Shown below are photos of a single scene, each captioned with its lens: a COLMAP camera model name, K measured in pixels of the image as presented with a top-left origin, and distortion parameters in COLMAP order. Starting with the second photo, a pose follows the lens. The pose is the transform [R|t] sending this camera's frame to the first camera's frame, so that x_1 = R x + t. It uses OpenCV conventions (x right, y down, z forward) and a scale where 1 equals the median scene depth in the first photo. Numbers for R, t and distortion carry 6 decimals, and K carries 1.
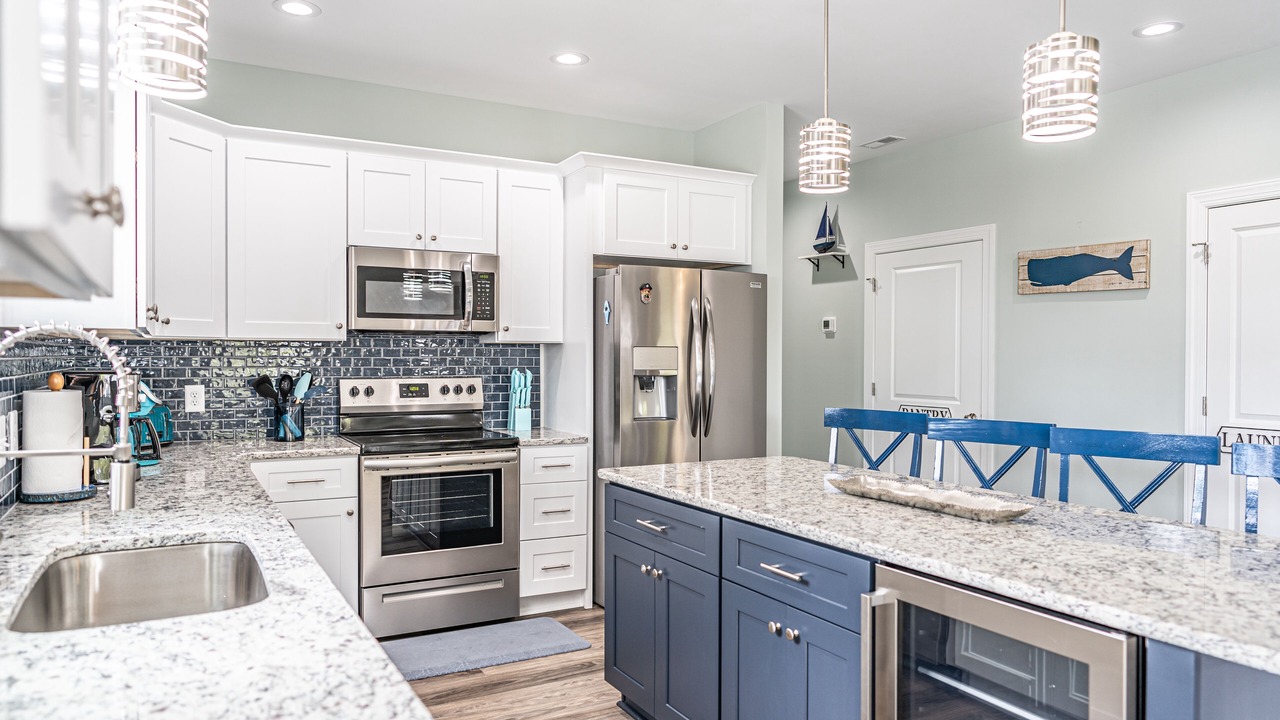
lens RADIAL K [[858.8, 0, 636.5], [0, 858.8, 357.7], [0, 0, 1]] dist [-0.004068, 0.004898]
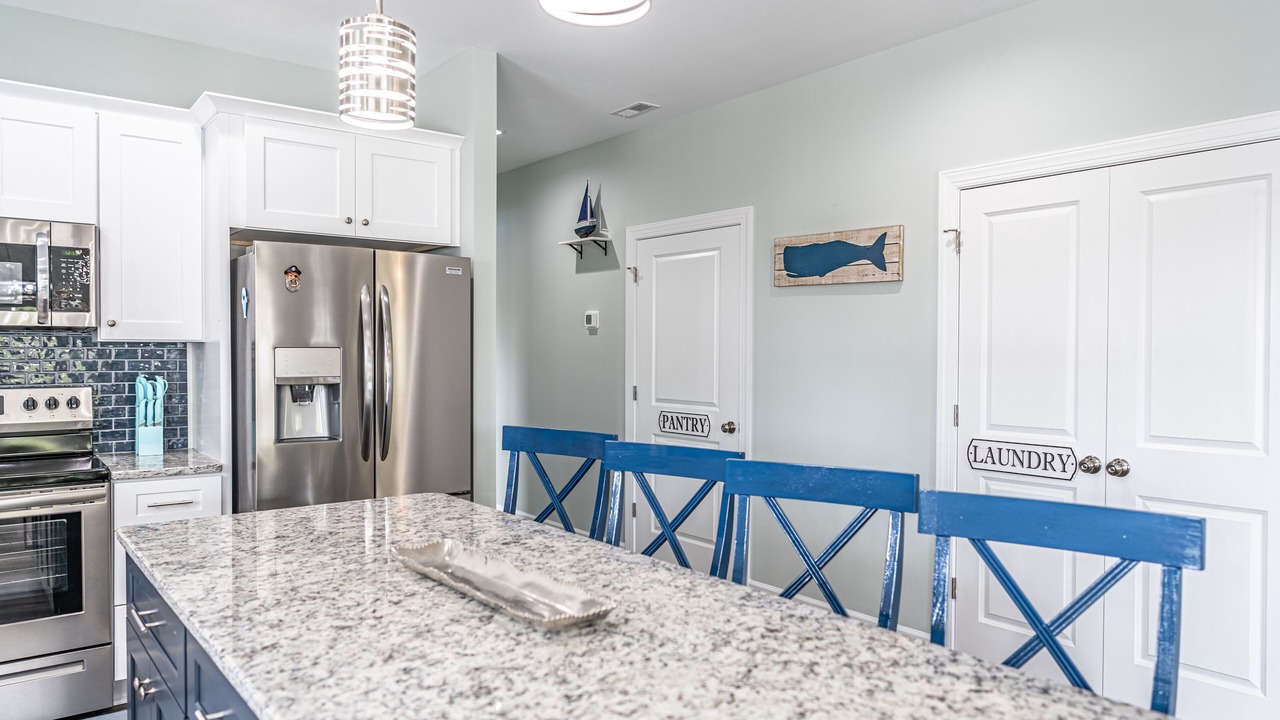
lens RADIAL K [[858.8, 0, 641.7], [0, 858.8, 361.7], [0, 0, 1]] dist [-0.004068, 0.004898]
pose [[0.985391, -0.002447, 0.170291, 0.175241], [0.000380, 0.999926, 0.012173, -0.008410], [-0.170308, -0.011931, 0.985319, 0.170329]]
